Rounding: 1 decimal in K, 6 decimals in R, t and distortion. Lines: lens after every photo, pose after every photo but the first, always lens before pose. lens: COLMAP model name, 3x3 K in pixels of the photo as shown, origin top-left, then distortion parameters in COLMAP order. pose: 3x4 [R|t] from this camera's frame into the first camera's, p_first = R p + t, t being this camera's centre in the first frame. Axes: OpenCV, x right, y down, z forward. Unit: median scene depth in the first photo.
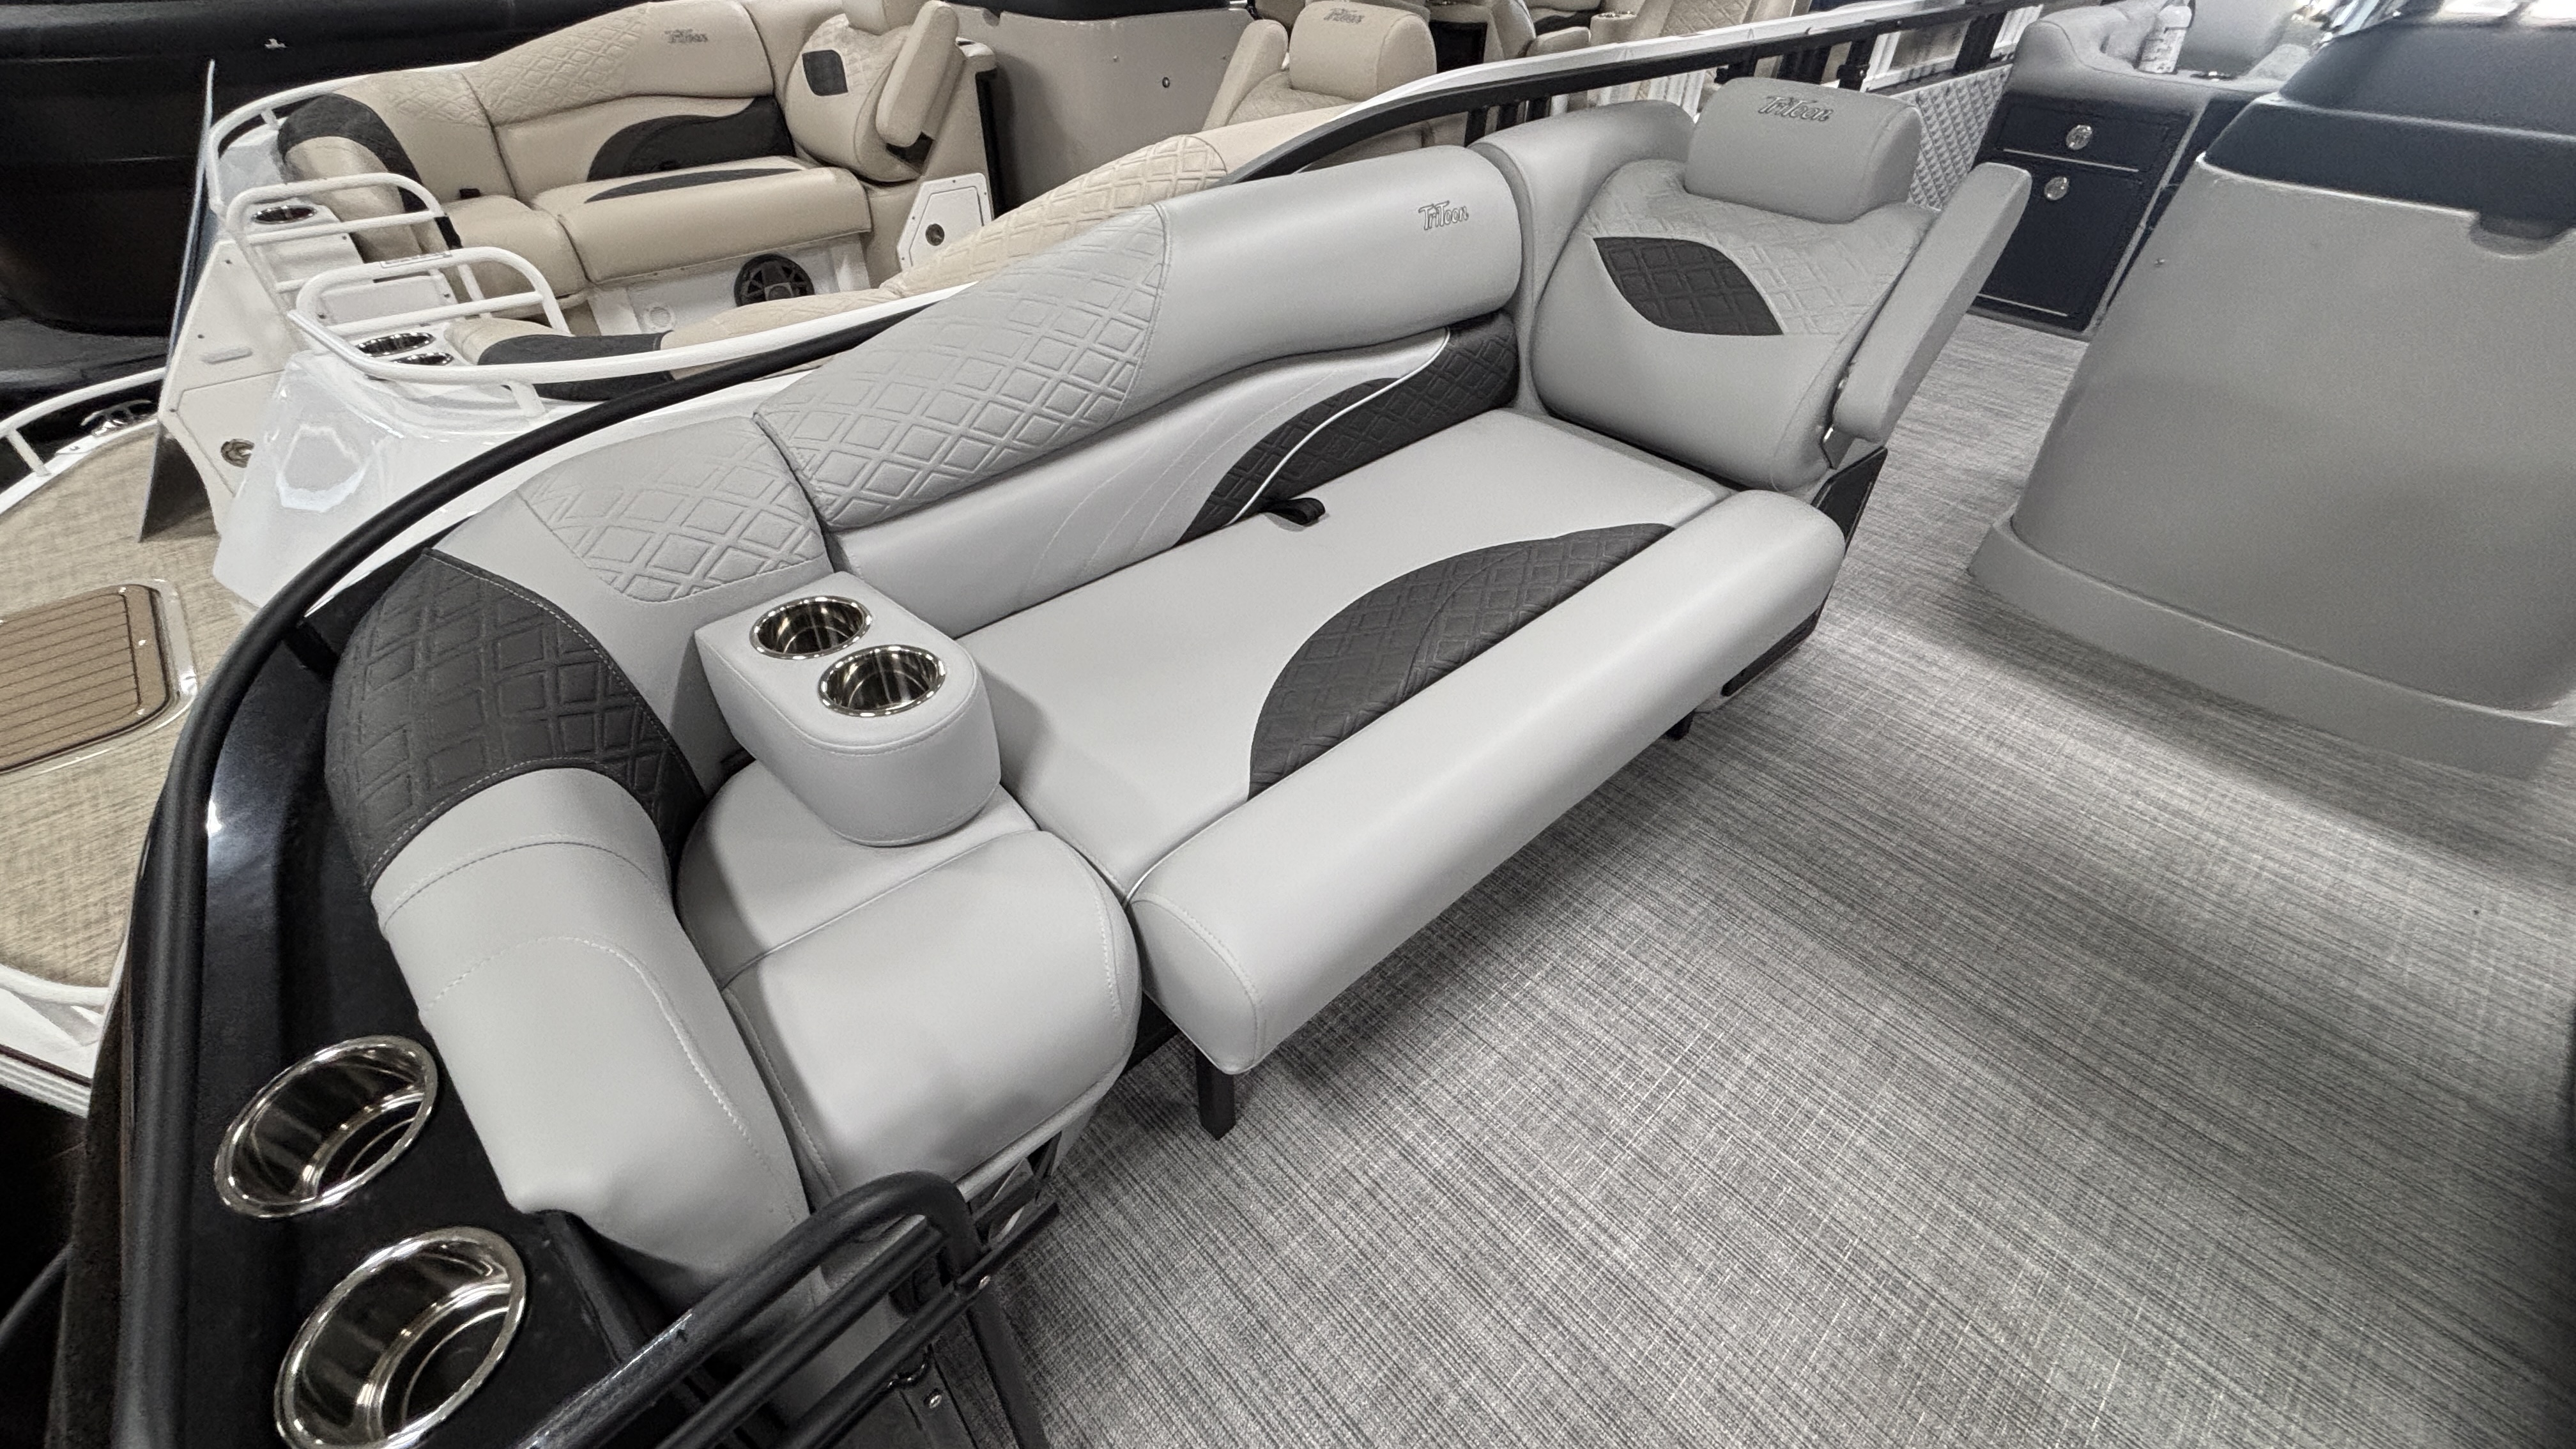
lens RADIAL K [[1050.9, 0, 1306.6], [0, 1050.9, 719.1], [0, 0, 1]] dist [-0.000283, 0.000870]
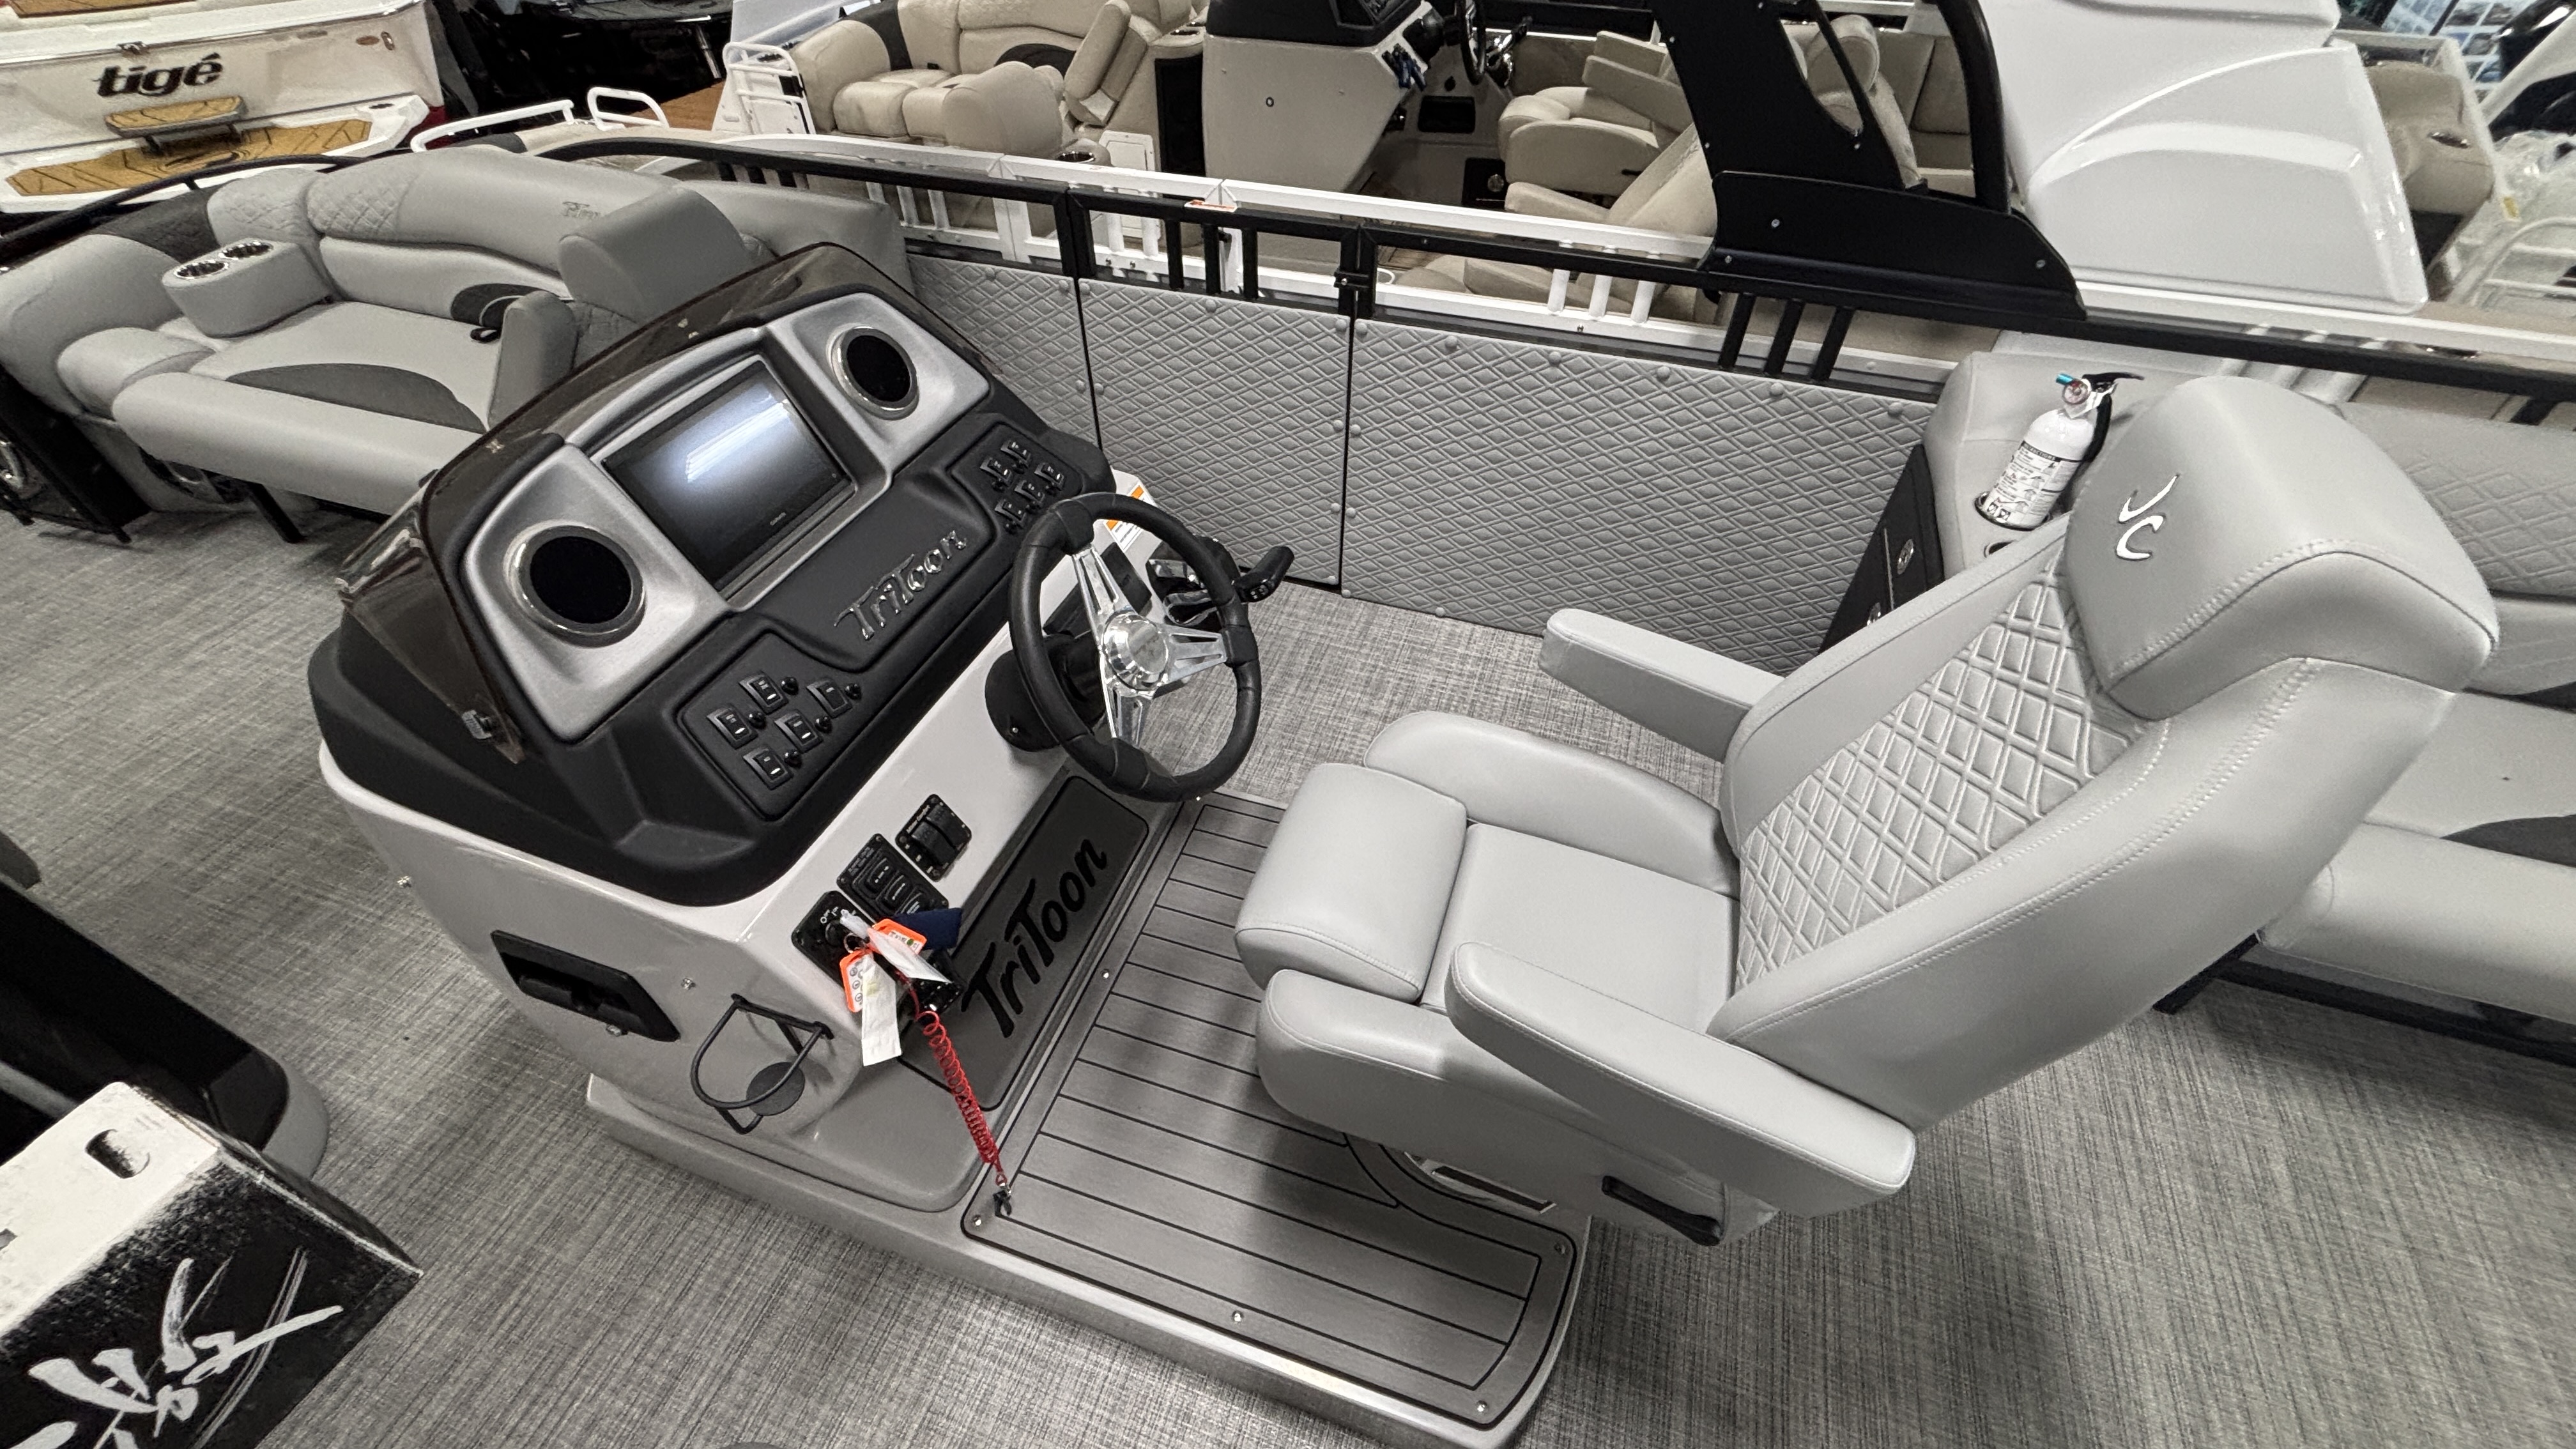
lens RADIAL K [[1019.4, 0, 1287.2], [0, 1019.4, 737.5], [0, 0, 1]] dist [-0.000366, 0.000077]
pose [[0.464616, 0.623755, -0.628539, 2.215774], [-0.562908, 0.755975, 0.334119, -1.058934], [0.683568, 0.198573, 0.702355, 0.871485]]
